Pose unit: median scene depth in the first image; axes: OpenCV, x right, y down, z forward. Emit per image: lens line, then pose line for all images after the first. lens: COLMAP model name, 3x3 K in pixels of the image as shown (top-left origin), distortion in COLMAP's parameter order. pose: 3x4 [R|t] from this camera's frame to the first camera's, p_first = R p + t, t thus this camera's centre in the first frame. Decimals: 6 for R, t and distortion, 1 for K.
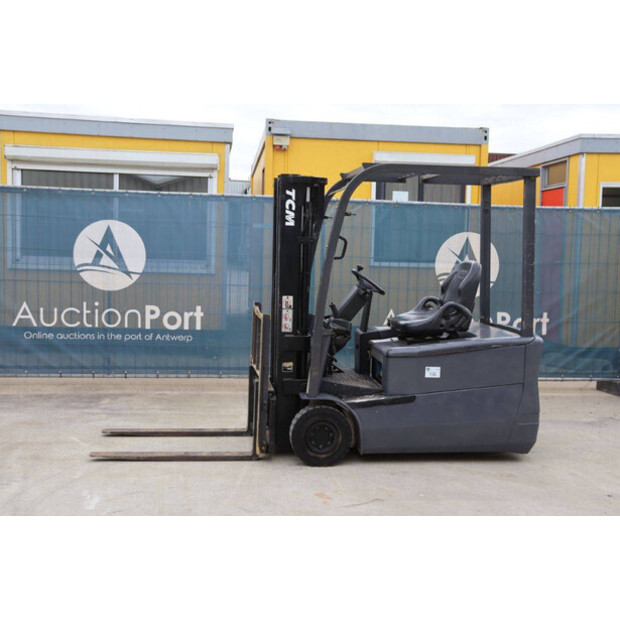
lens RADIAL K [[817.4, 0, 310.0], [0, 817.4, 310.0], [0, 0, 1]] dist [0.030513, 0.021544]
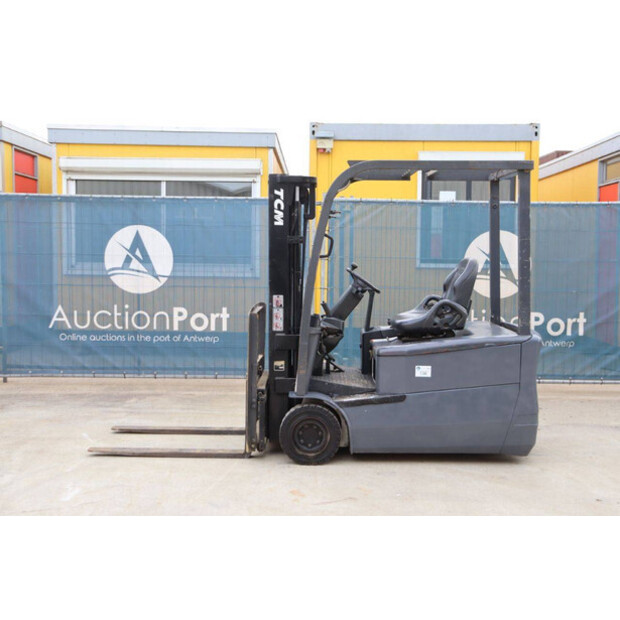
lens RADIAL K [[817.4, 0, 310.0], [0, 817.4, 310.0], [0, 0, 1]] dist [0.030513, 0.021544]
pose [[0.991390, -0.007363, -0.130738, 0.127231], [0.006345, 0.999946, -0.008199, 0.008577], [0.130791, 0.007298, 0.991383, 0.006270]]
